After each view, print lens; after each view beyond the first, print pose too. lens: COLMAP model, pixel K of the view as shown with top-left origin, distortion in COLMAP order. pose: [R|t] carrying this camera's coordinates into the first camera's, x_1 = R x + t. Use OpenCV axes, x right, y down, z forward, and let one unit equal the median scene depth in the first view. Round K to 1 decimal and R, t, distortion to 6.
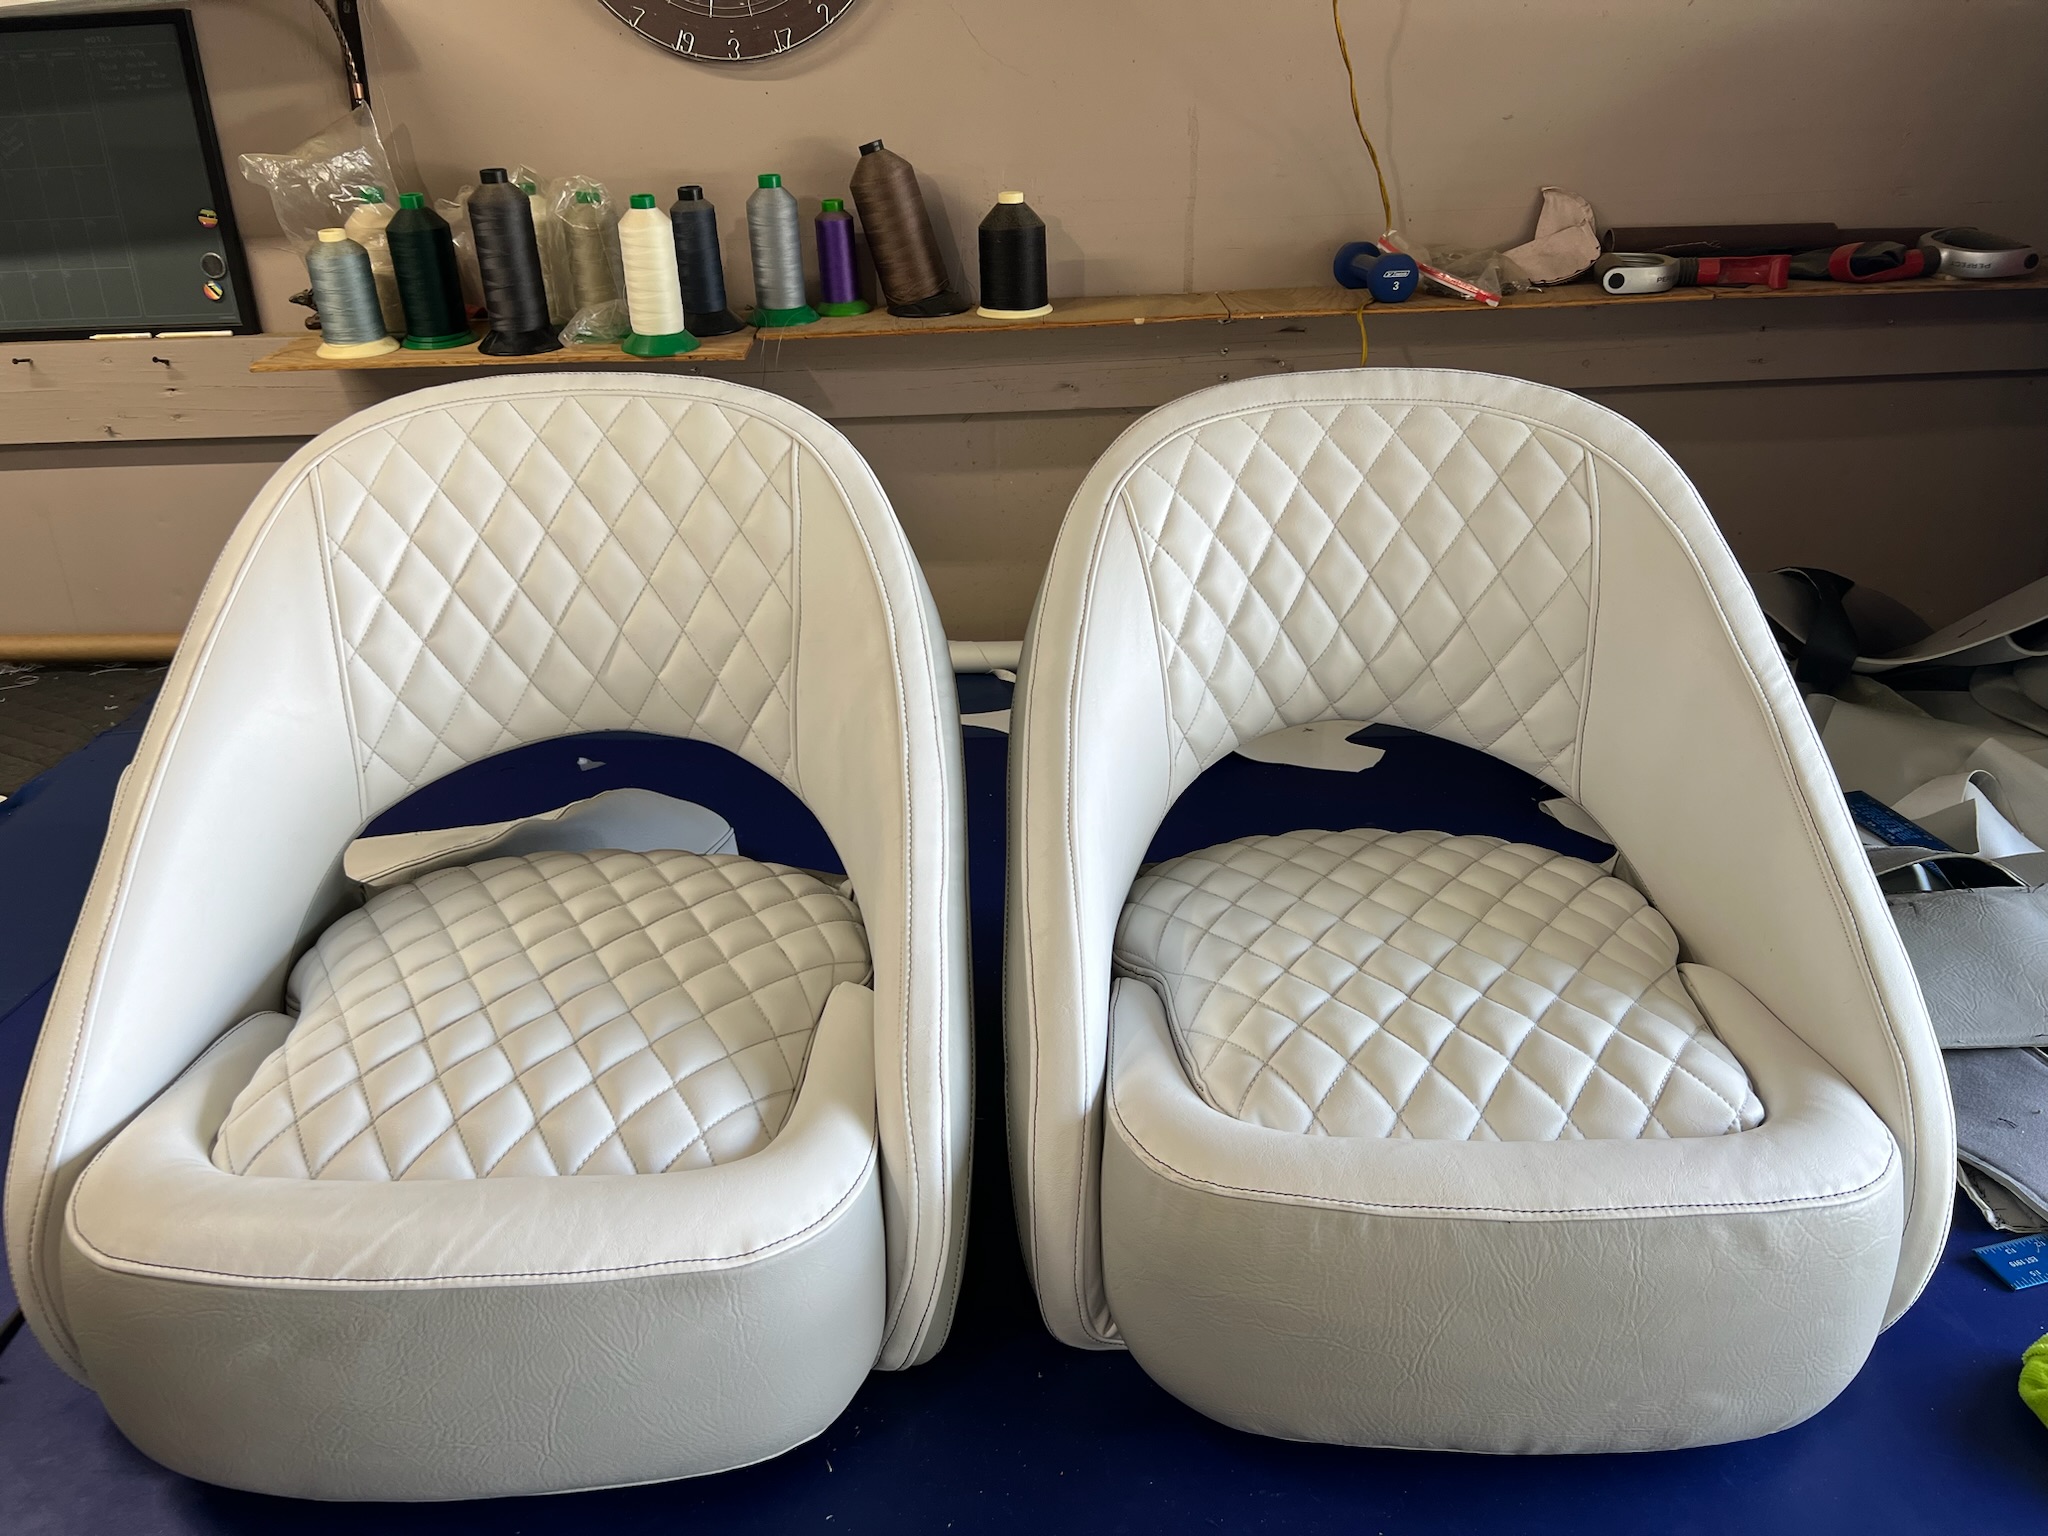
lens RADIAL K [[1547.8, 0, 1022.9], [0, 1547.8, 780.6], [0, 0, 1]] dist [0.051208, -0.065408]
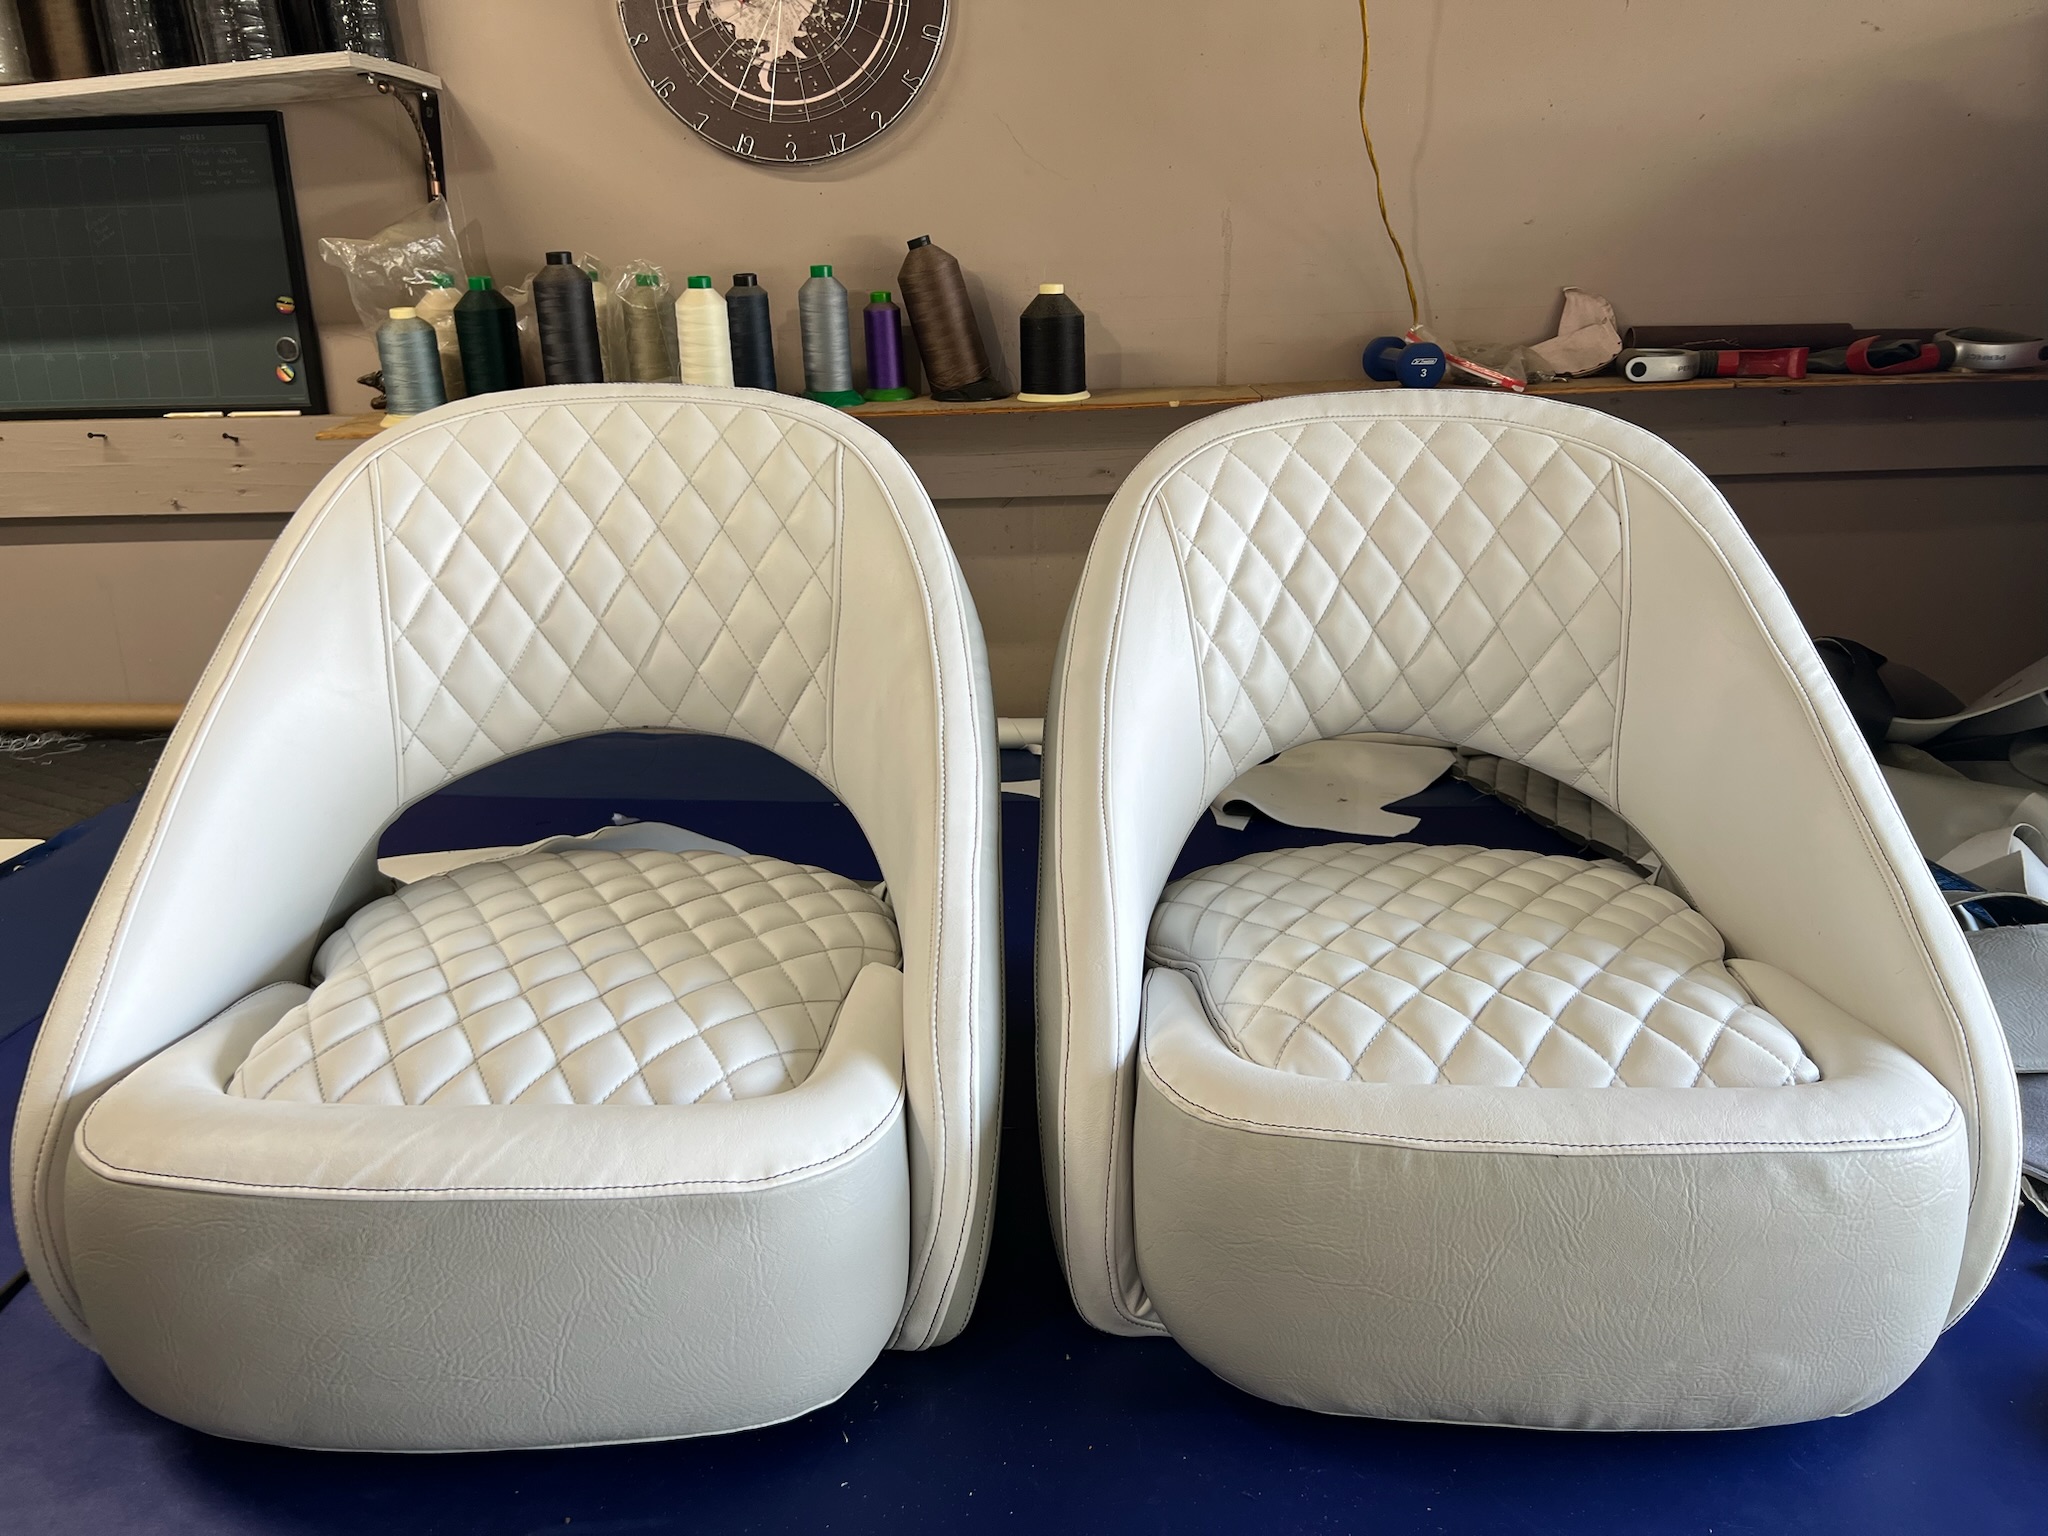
lens RADIAL K [[1550.2, 0, 1032.4], [0, 1550.2, 765.1], [0, 0, 1]] dist [0.053703, -0.072619]
pose [[0.999800, 0.012766, -0.015425, -0.000616], [-0.014546, 0.992492, -0.121444, 0.116382], [0.013759, 0.121644, 0.992478, 0.005366]]
